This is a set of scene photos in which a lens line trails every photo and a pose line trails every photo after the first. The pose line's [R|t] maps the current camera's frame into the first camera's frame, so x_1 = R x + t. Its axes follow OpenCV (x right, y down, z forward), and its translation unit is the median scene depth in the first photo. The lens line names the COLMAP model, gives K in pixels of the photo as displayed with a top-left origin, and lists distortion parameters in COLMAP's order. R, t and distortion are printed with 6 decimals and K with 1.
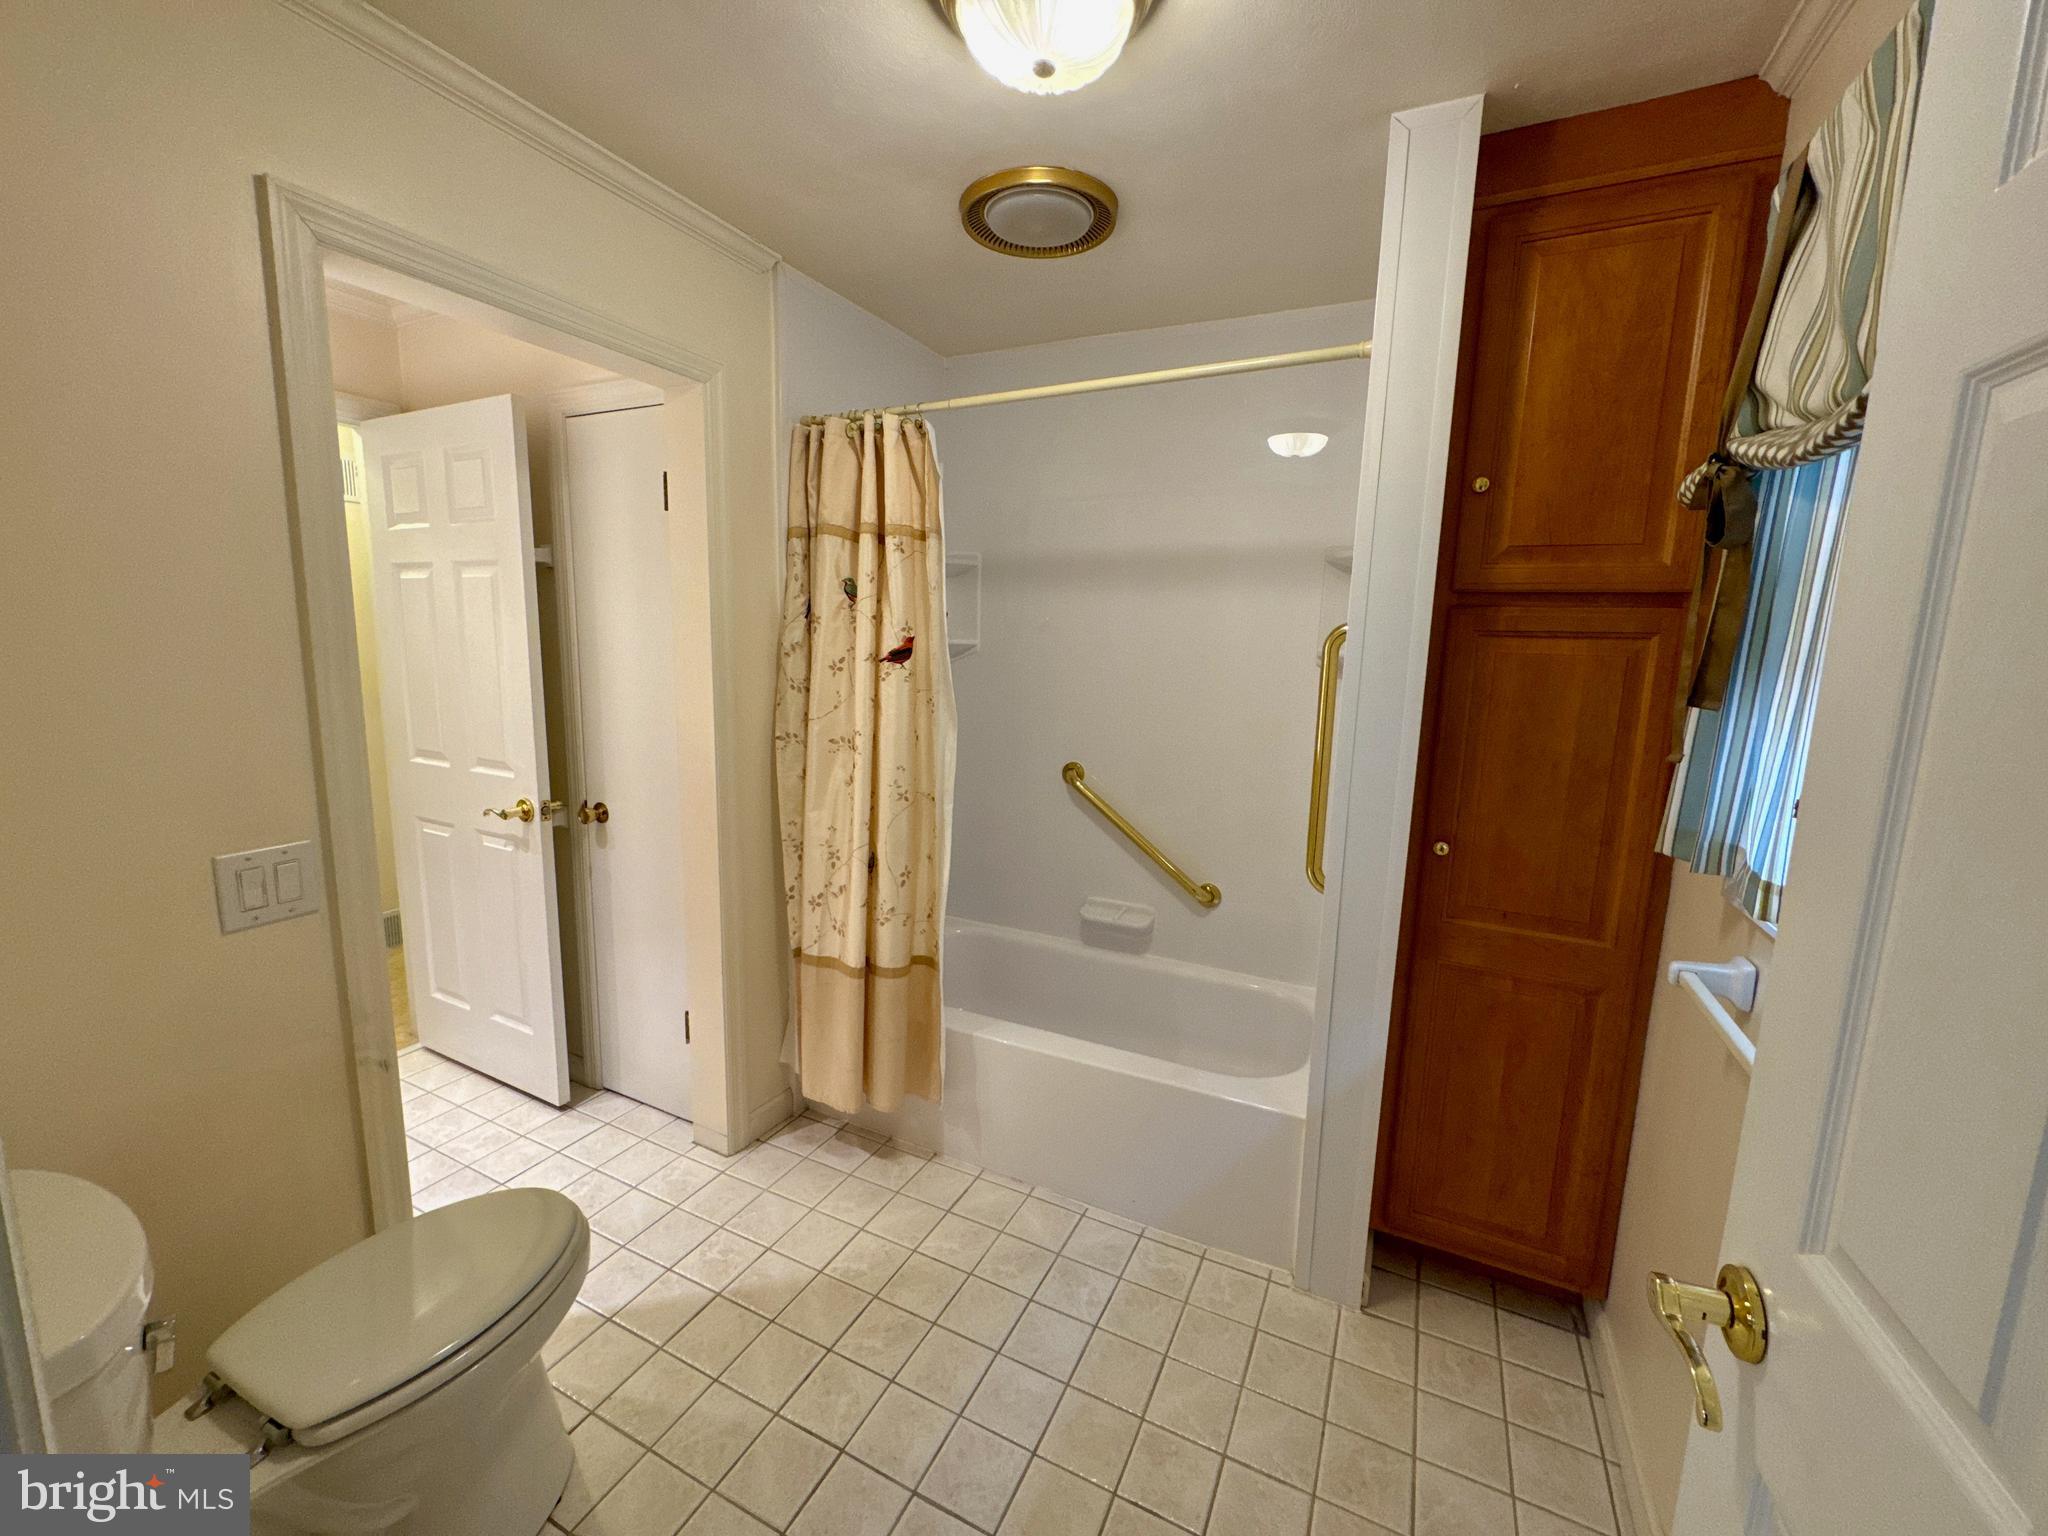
lens RADIAL K [[815.6, 0, 1021.7], [0, 815.6, 758.9], [0, 0, 1]] dist [-0.000277, -0.000308]
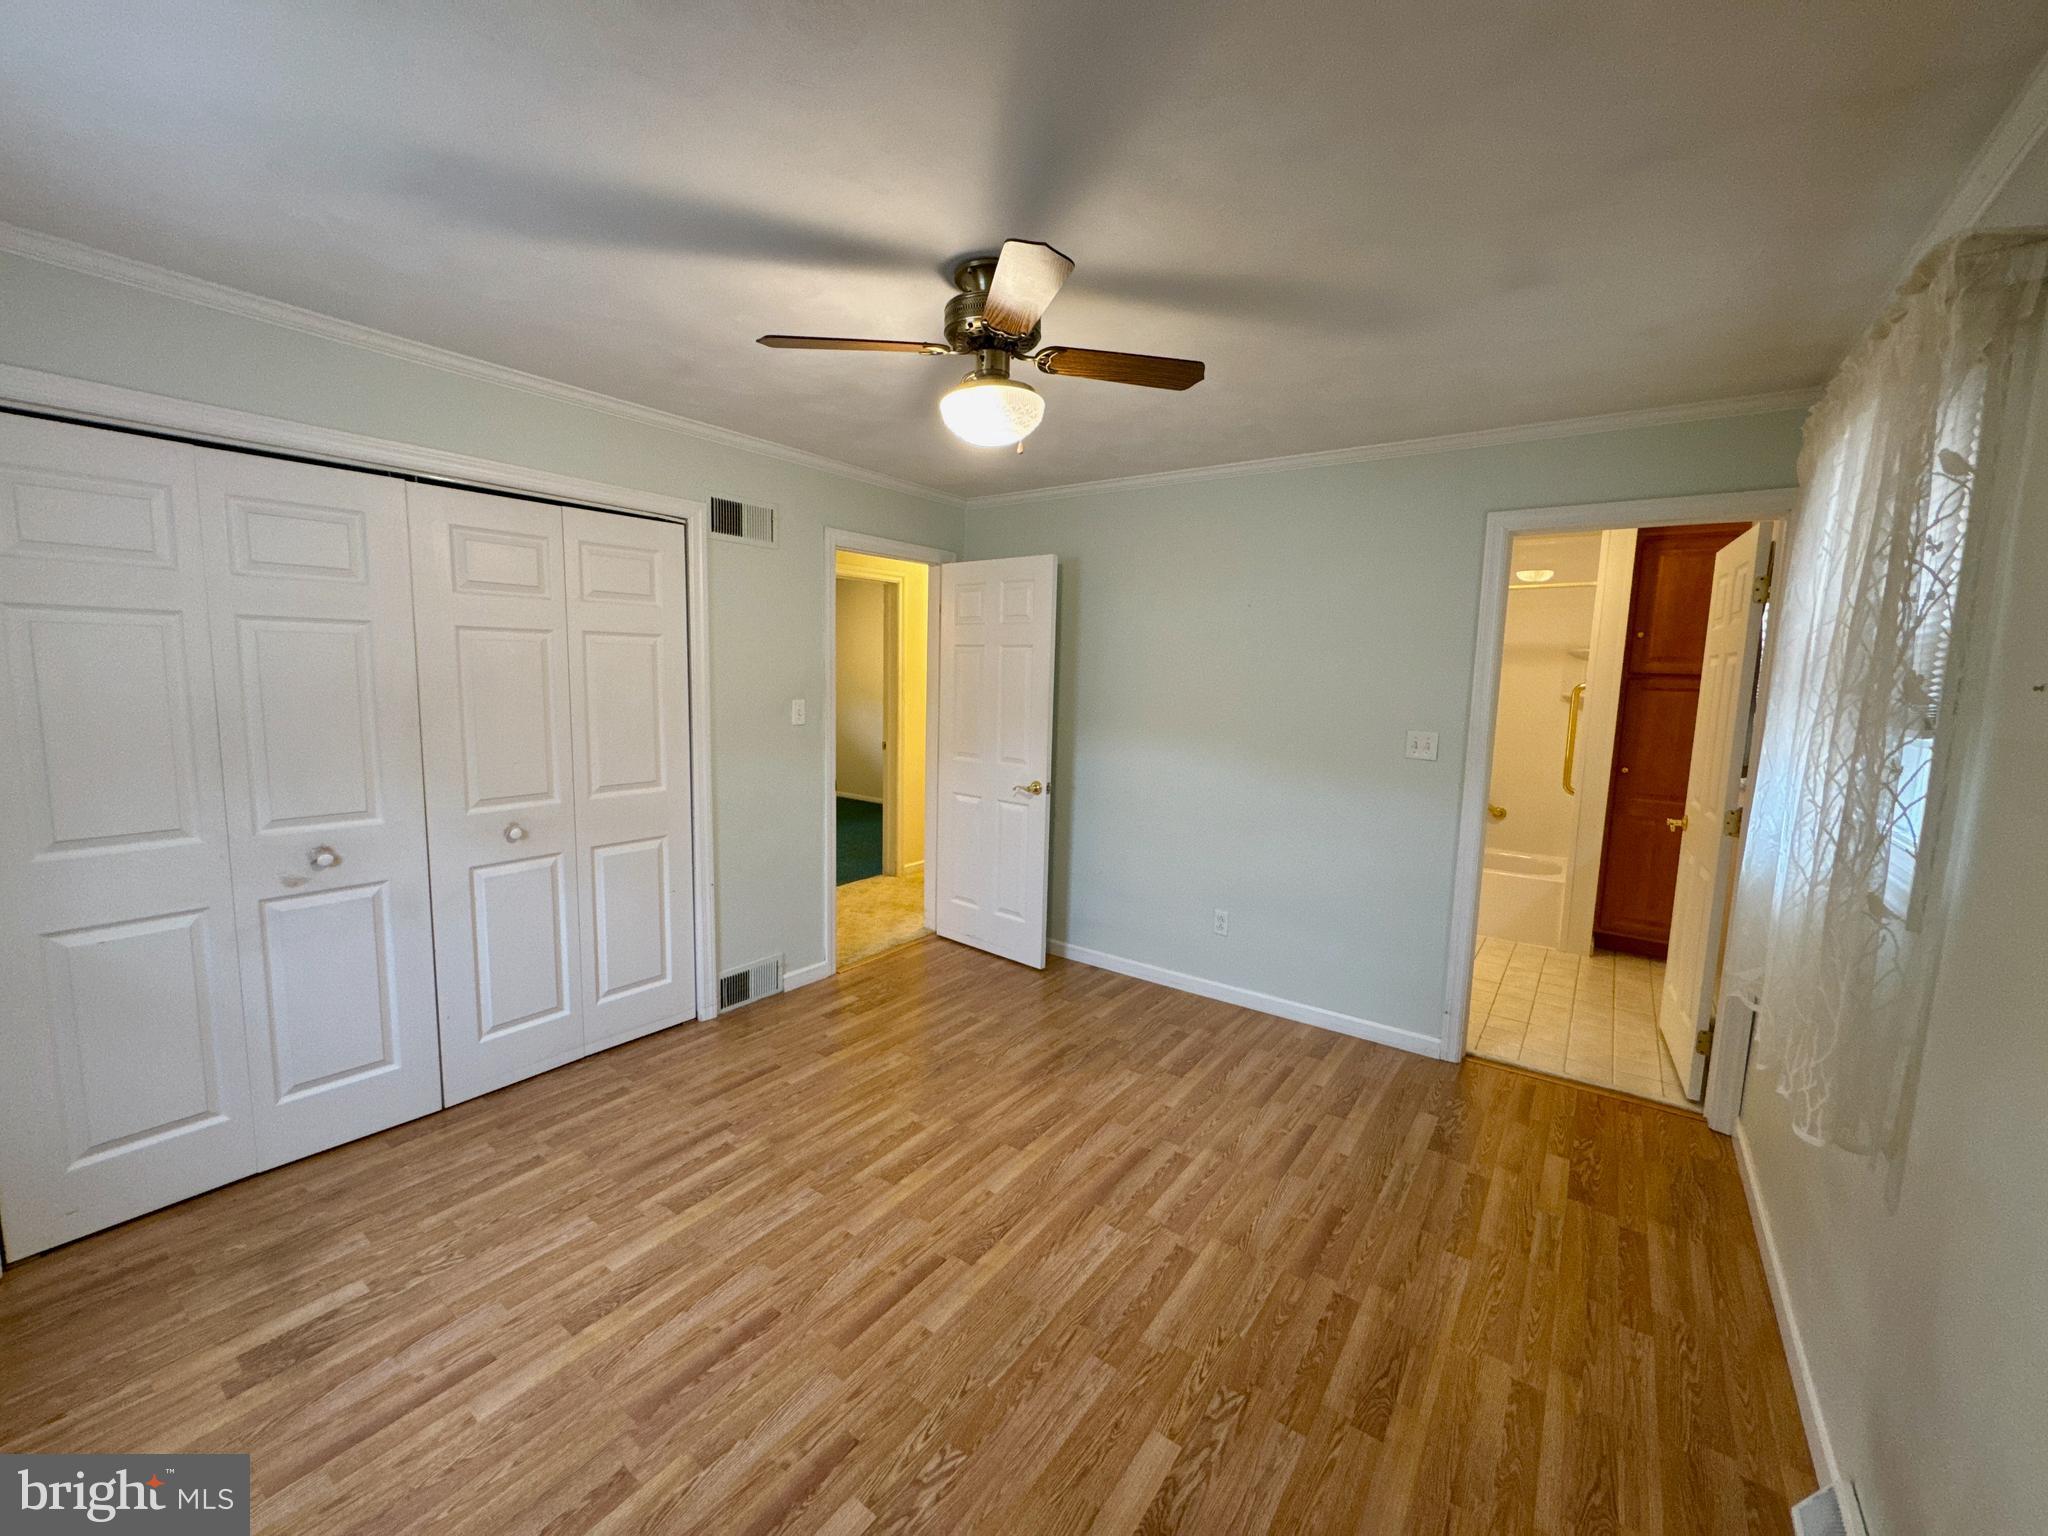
lens RADIAL K [[815.6, 0, 1034.8], [0, 815.6, 777.8], [0, 0, 1]] dist [-0.000277, -0.000308]
pose [[0.988276, 0.013586, -0.152069, -0.938469], [-0.017757, 0.999501, -0.026107, 0.231469], [0.151639, 0.028501, 0.988025, -1.830681]]
